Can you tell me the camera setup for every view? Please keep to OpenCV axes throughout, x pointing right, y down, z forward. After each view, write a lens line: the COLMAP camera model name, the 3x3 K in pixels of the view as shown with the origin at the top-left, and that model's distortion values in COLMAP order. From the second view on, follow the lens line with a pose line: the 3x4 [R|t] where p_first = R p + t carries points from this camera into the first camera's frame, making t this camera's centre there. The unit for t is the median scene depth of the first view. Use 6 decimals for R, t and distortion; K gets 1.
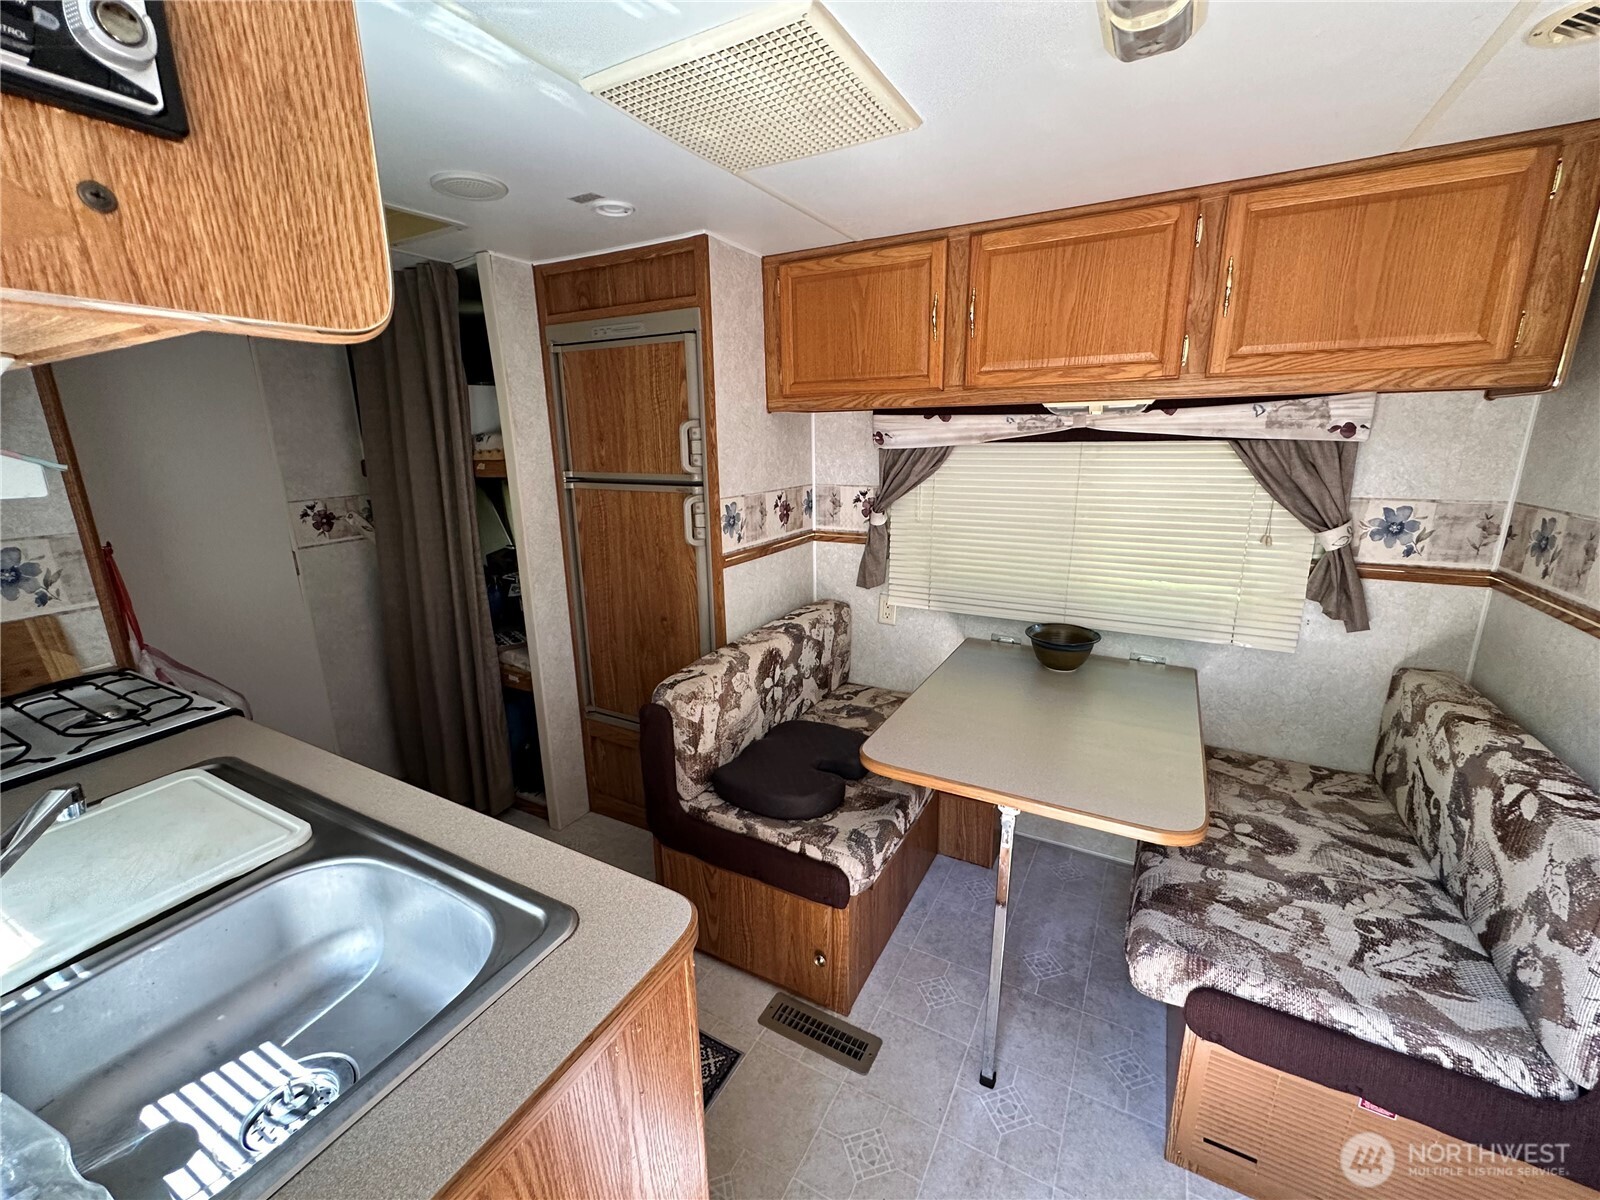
lens RADIAL K [[658.0, 0, 801.1], [0, 658.0, 602.1], [0, 0, 1]] dist [-0.002555, 0.000295]
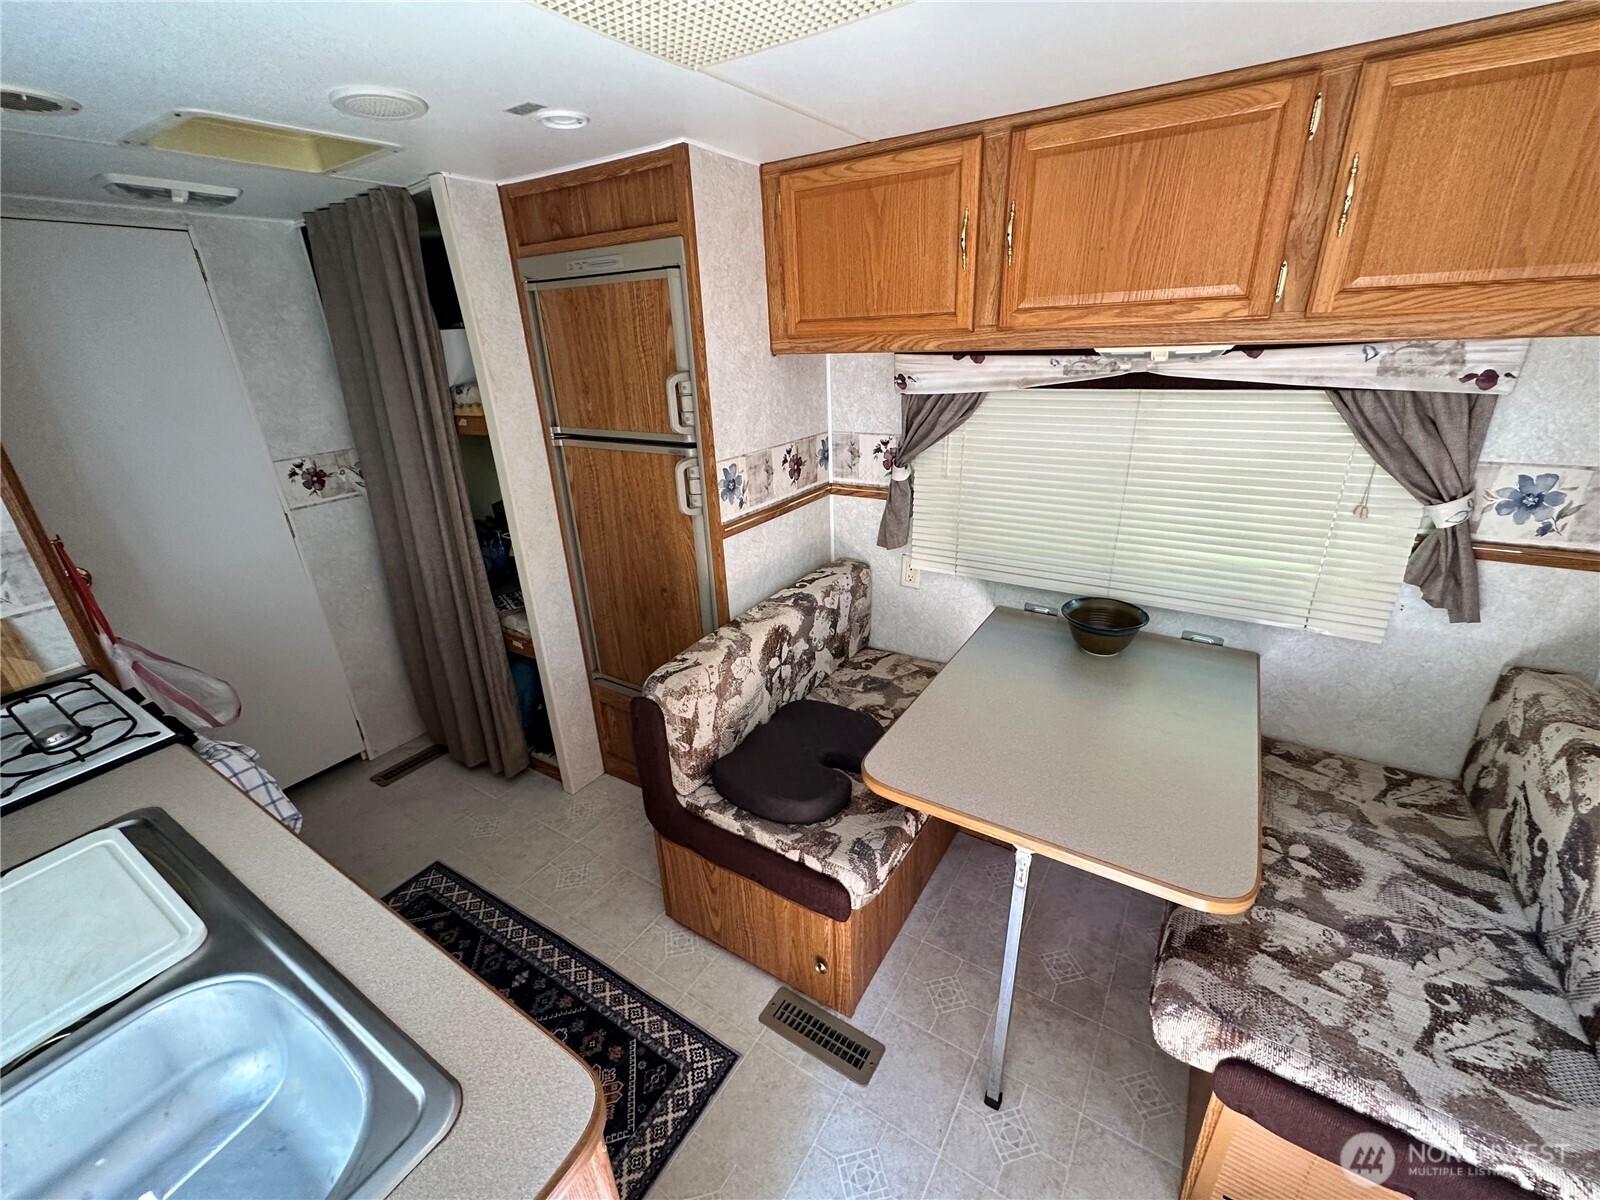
lens RADIAL K [[657.4, 0, 801.2], [0, 657.4, 601.4], [0, 0, 1]] dist [-0.003643, 0.000970]
pose [[0.997696, 0.002017, -0.067817, 0.061322], [0.007402, 0.990356, 0.138350, -0.109904], [0.067442, -0.138533, 0.988059, 0.124354]]
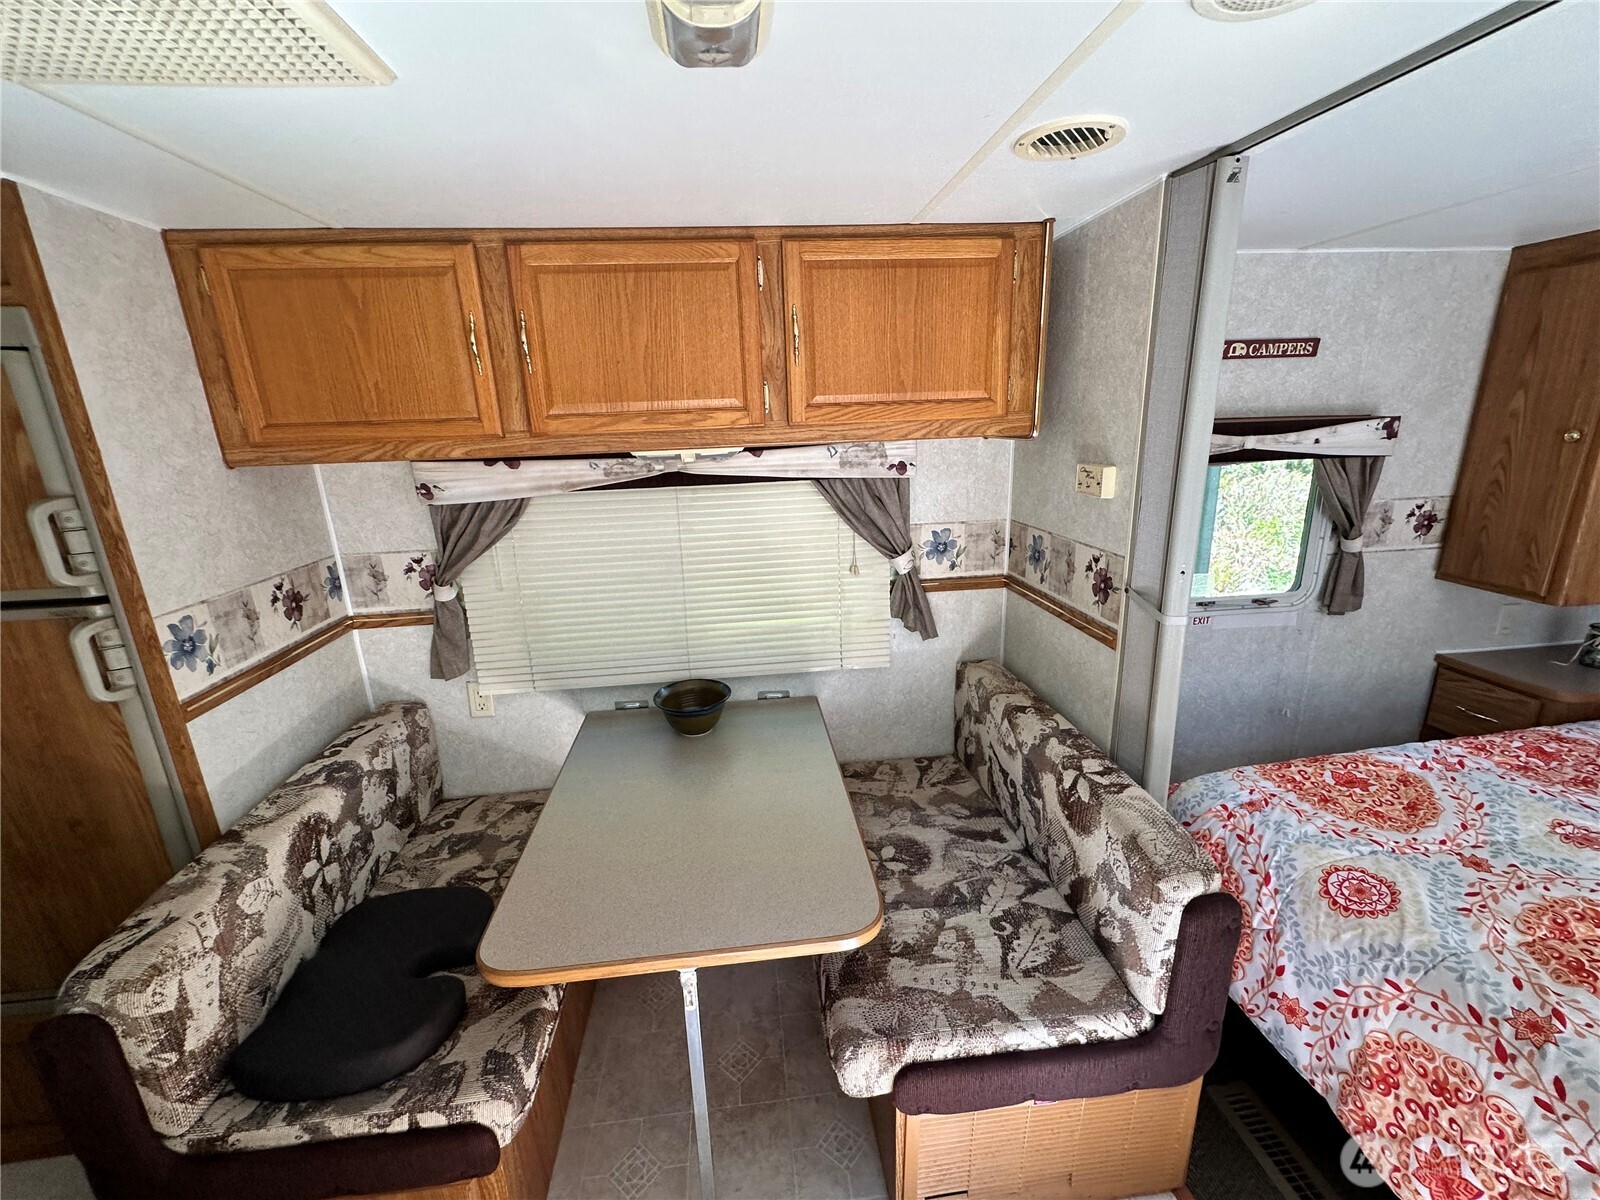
lens RADIAL K [[657.4, 0, 801.2], [0, 657.4, 601.4], [0, 0, 1]] dist [-0.003643, 0.000970]
pose [[0.818089, -0.167944, 0.550023, 0.046438], [0.163087, 0.984896, 0.058157, -0.129109], [-0.551483, 0.042124, 0.833122, 0.175368]]
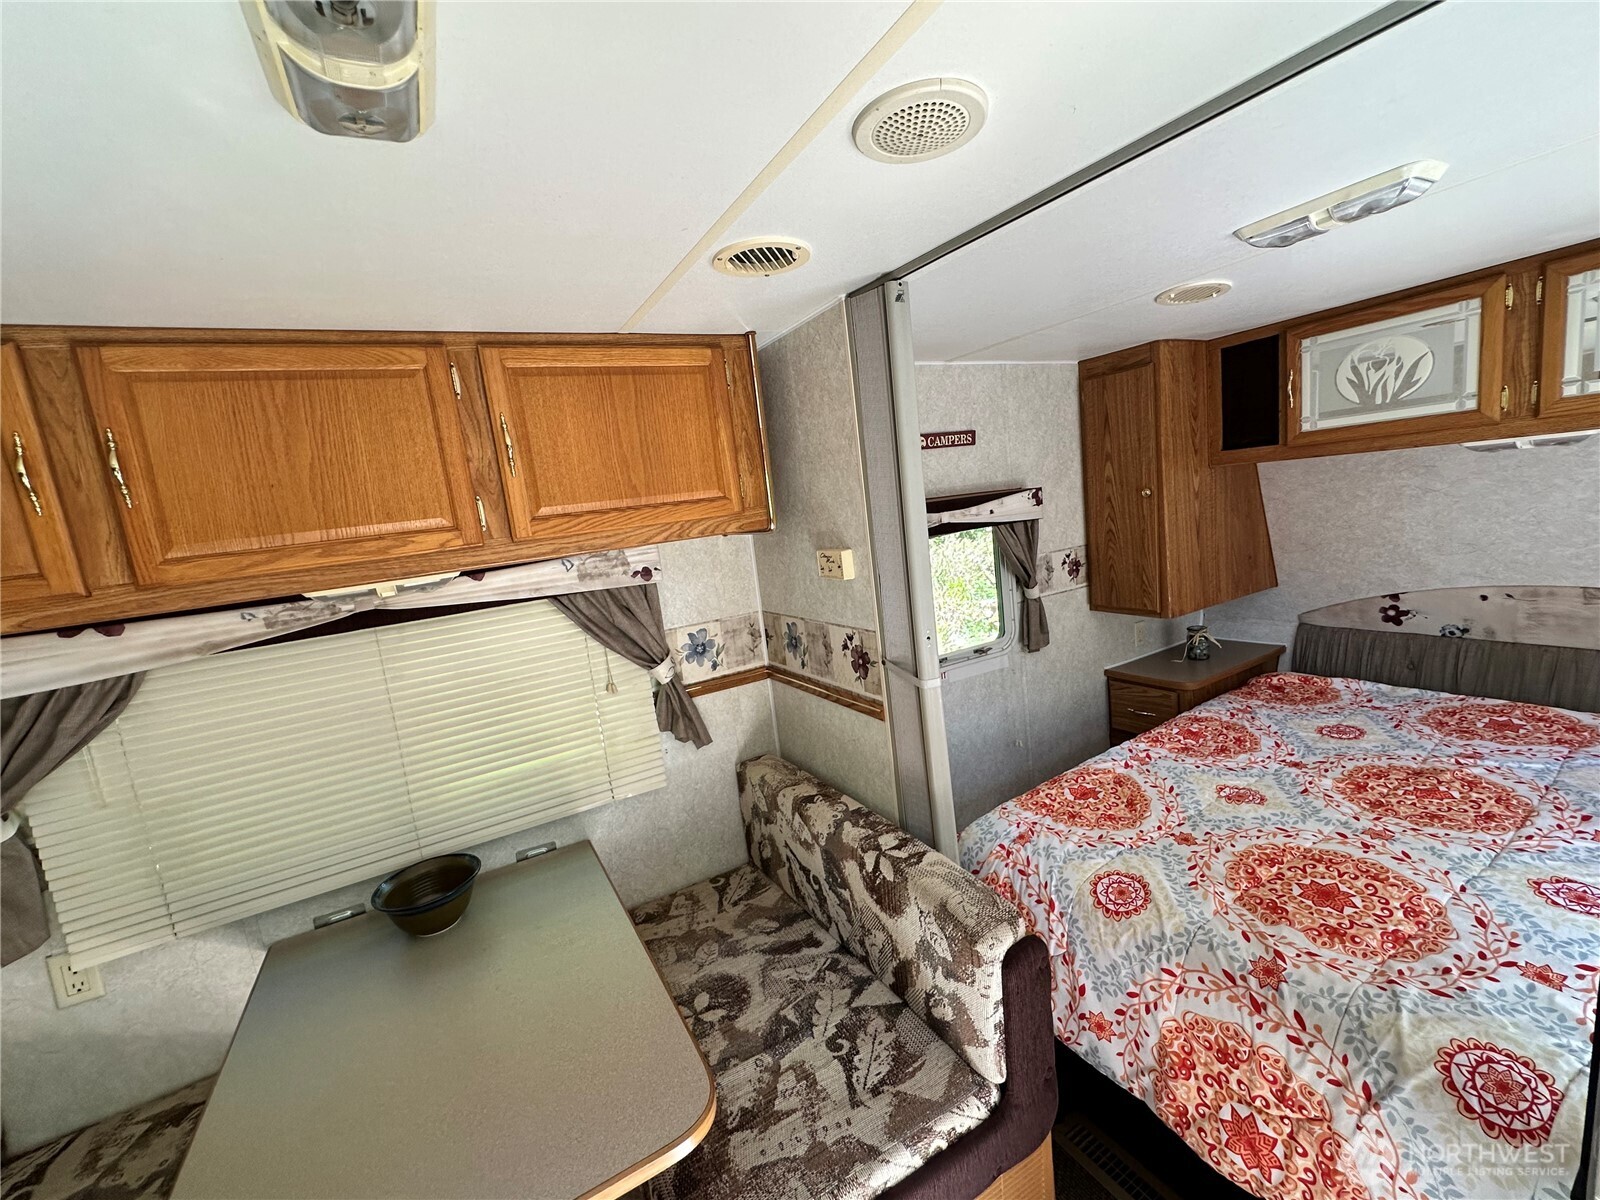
lens RADIAL K [[658.0, 0, 801.1], [0, 658.0, 602.1], [0, 0, 1]] dist [-0.002555, 0.000295]
pose [[0.525283, -0.175348, 0.832665, 0.073427], [0.312806, 0.949813, 0.002686, -0.140114], [-0.791347, 0.259051, 0.553771, 0.223591]]
